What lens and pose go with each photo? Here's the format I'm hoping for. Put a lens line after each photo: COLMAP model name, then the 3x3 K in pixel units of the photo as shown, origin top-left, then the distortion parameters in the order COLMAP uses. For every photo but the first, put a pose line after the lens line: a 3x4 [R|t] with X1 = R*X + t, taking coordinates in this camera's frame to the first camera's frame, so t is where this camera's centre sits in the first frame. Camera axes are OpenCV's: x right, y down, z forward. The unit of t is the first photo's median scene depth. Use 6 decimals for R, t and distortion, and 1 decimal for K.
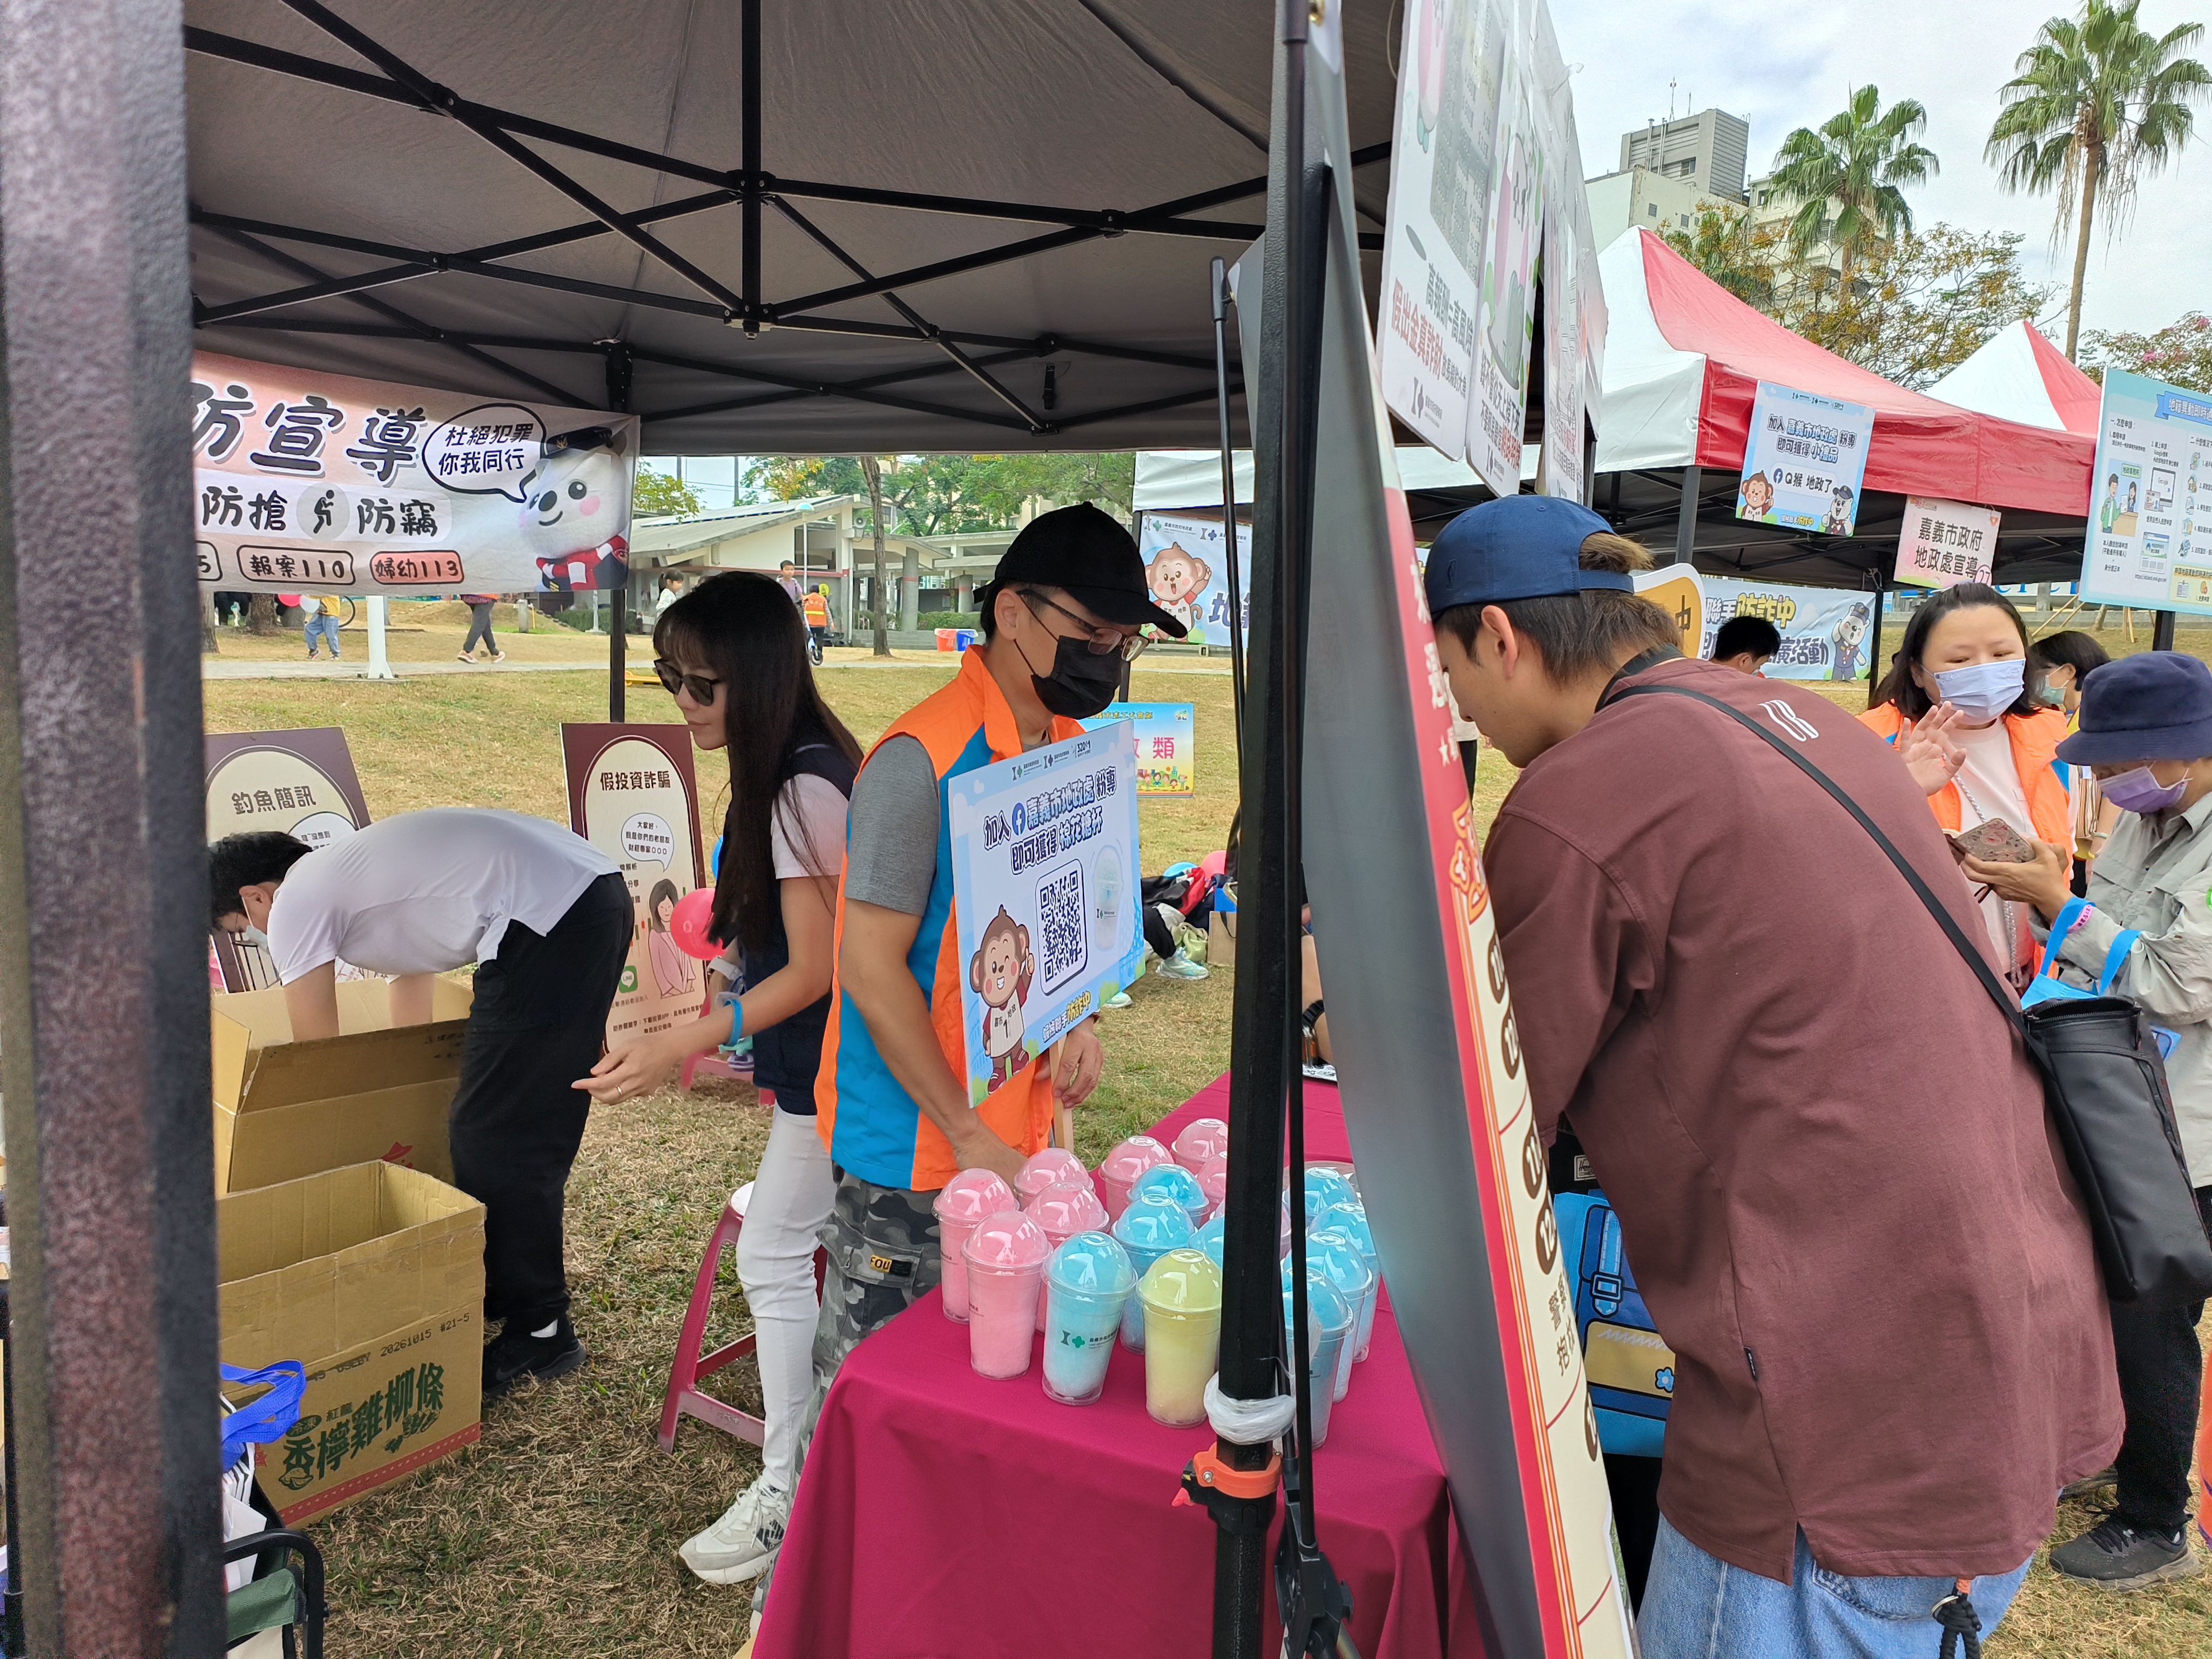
lens RADIAL K [[1539.4, 0, 1108.2], [0, 1539.4, 846.8], [0, 0, 1]] dist [0.032255, -0.017278]
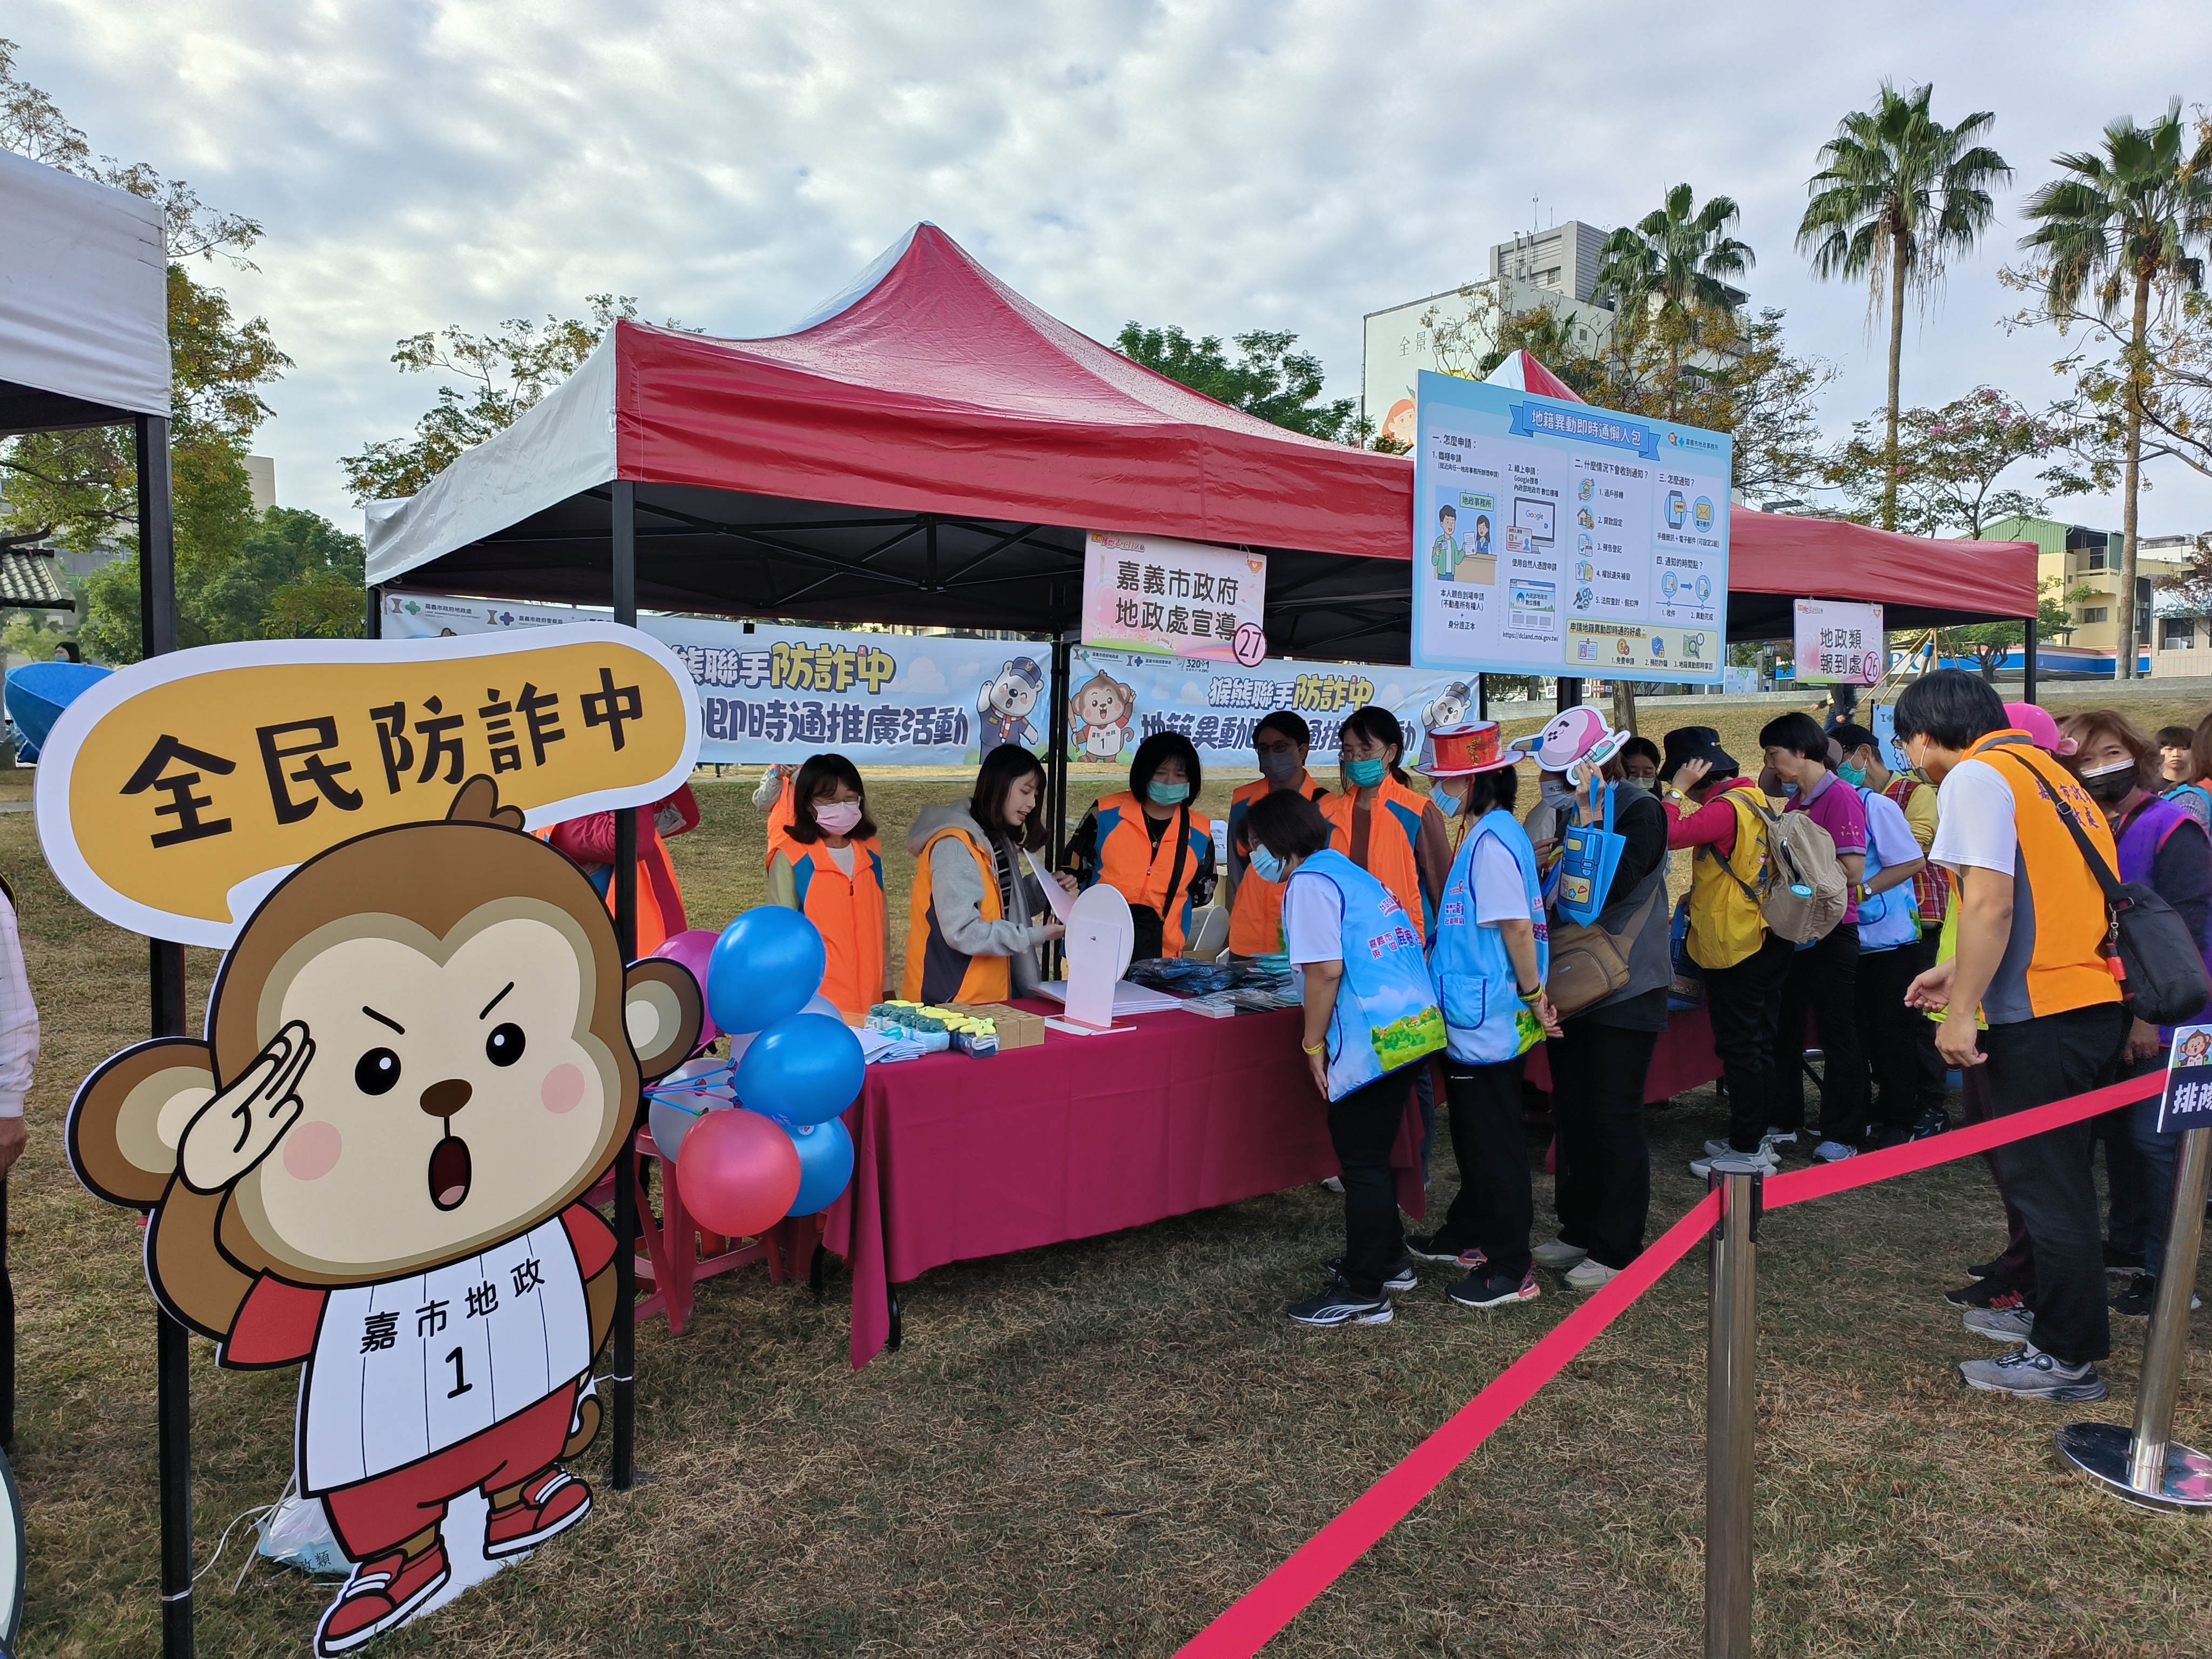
lens RADIAL K [[1490.6, 0, 1093.9], [0, 1490.6, 849.5], [0, 0, 1]] dist [0.072866, -0.051771]
pose [[0.999223, -0.033437, 0.020885, 0.073792], [0.034672, 0.997482, -0.061873, -0.004180], [-0.018763, 0.062549, 0.997866, 0.042540]]
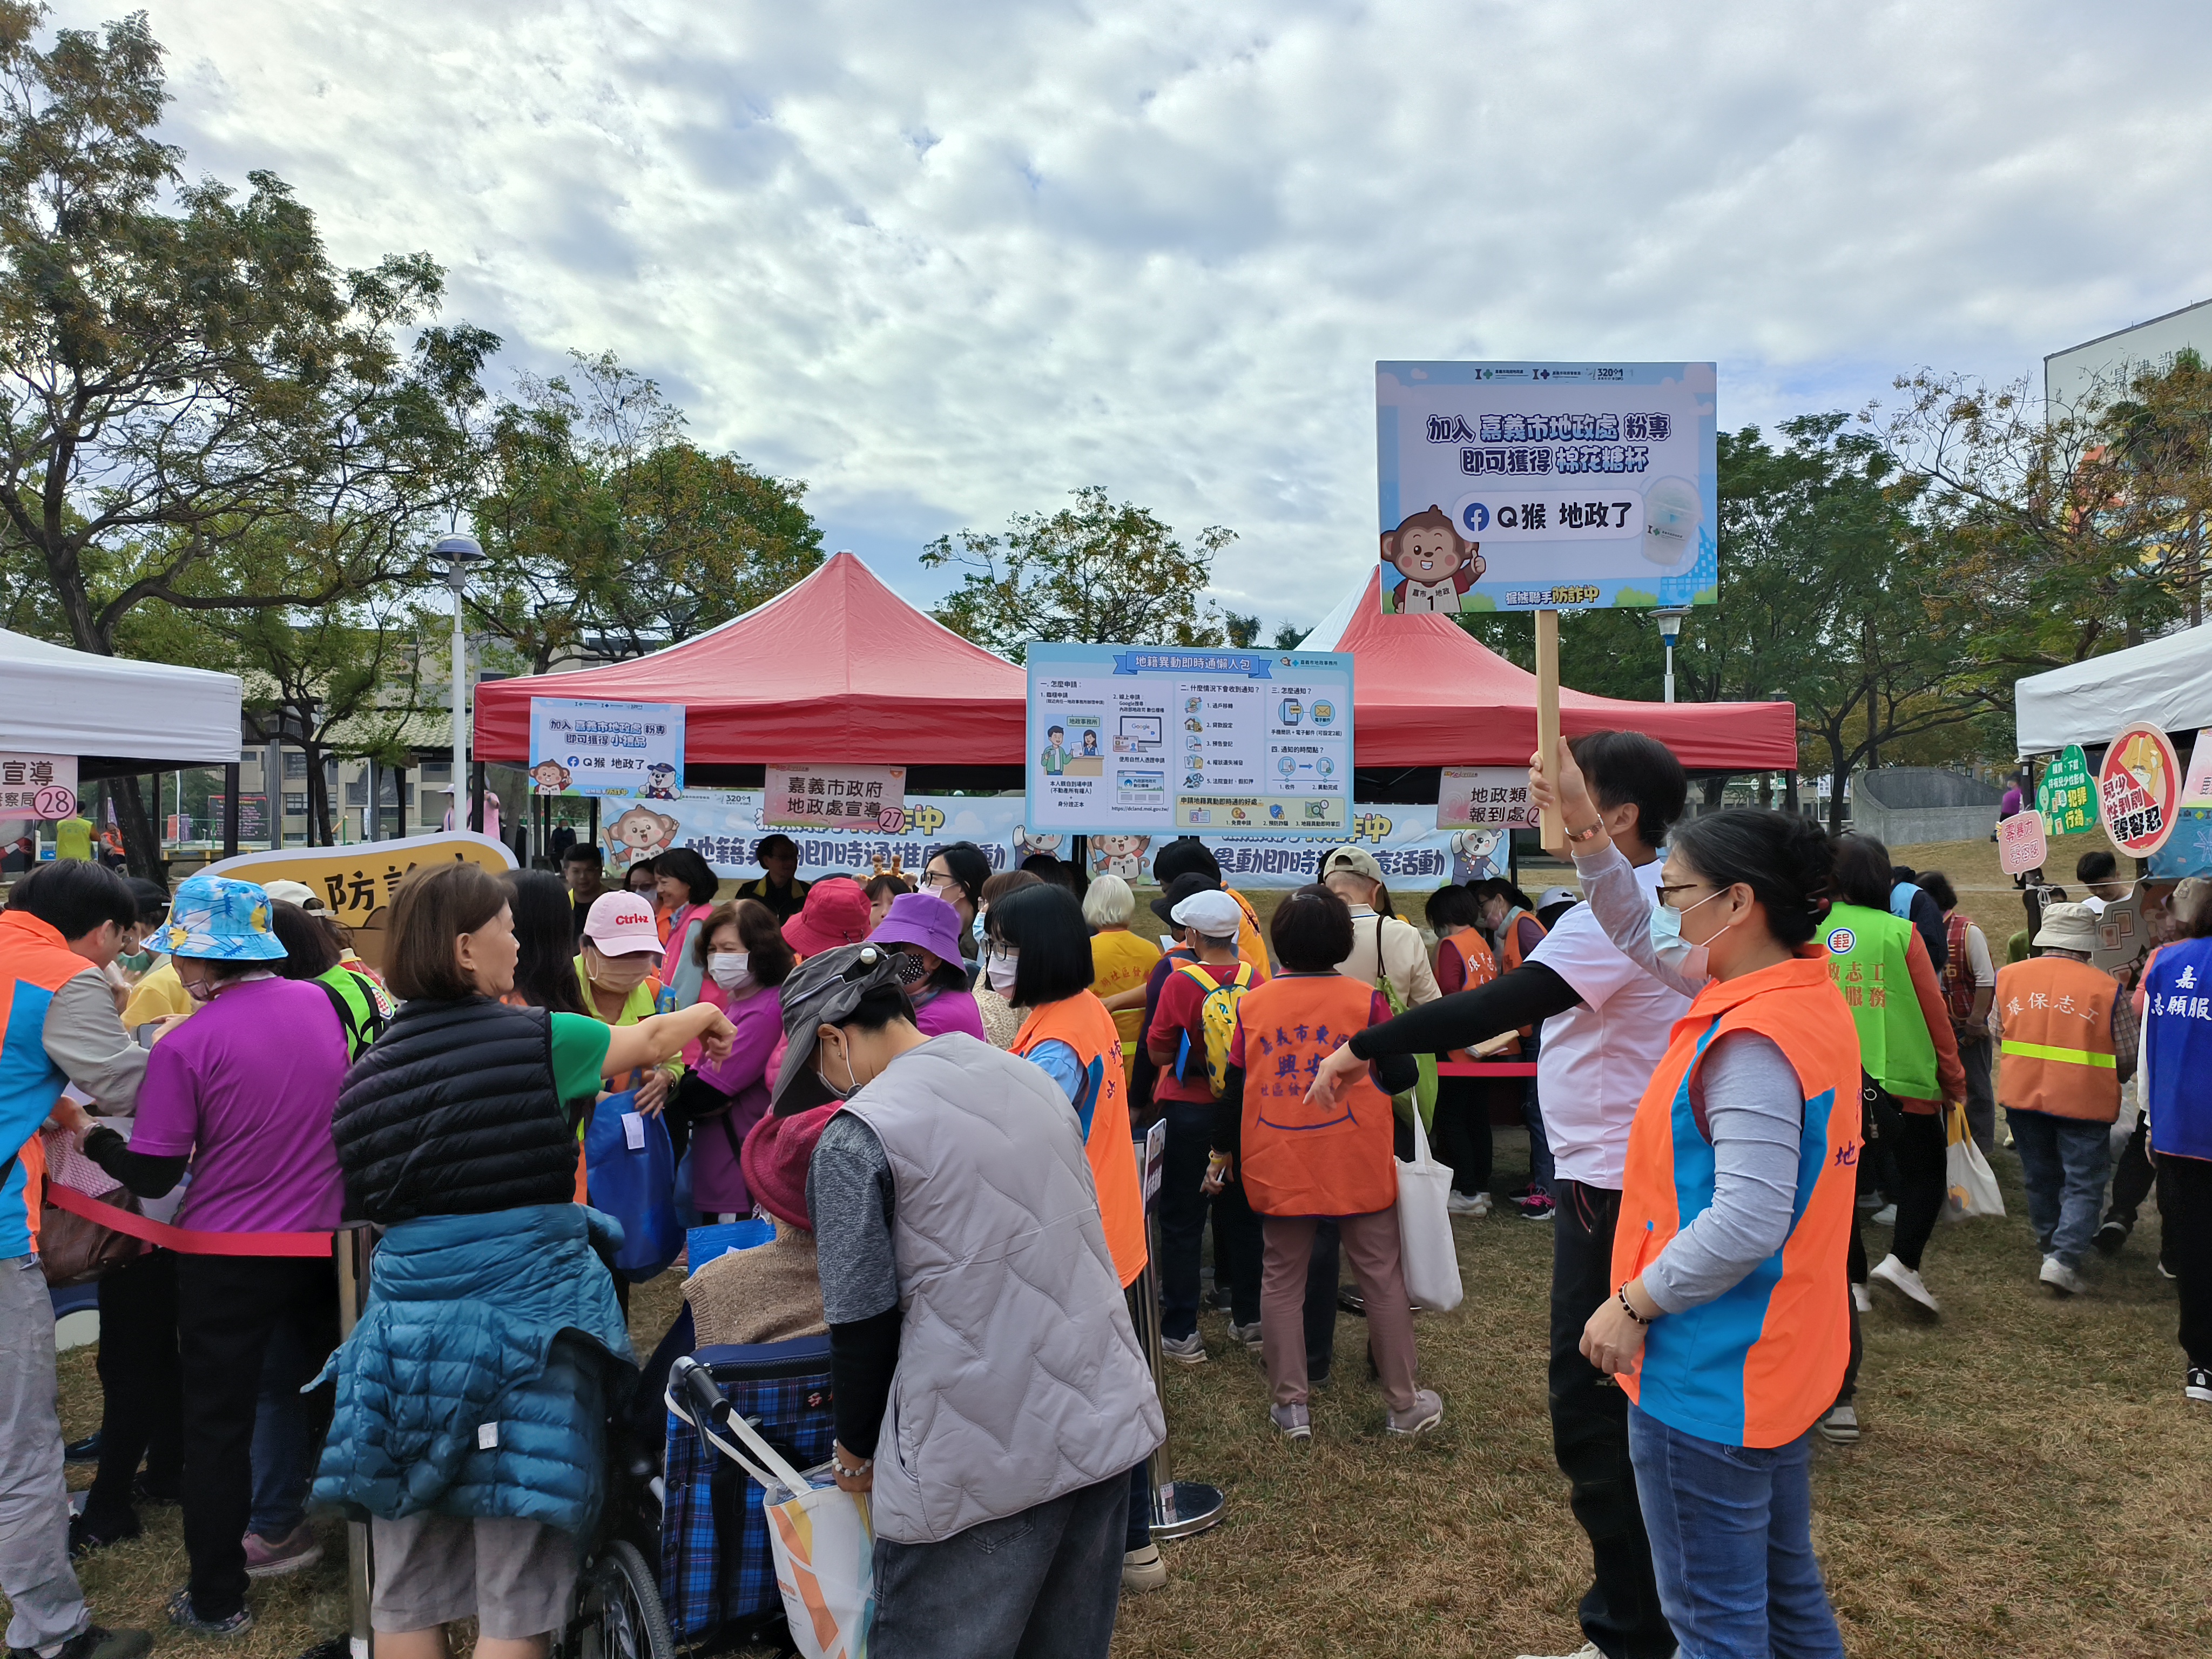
lens RADIAL K [[1490.6, 0, 1076.0], [0, 1490.6, 808.2], [0, 0, 1]] dist [0.072866, -0.051771]
pose [[0.913854, -0.044989, -0.403543, 0.184638], [-0.020914, 0.987308, -0.157432, 0.000096], [0.405504, 0.152309, 0.901315, -0.001110]]
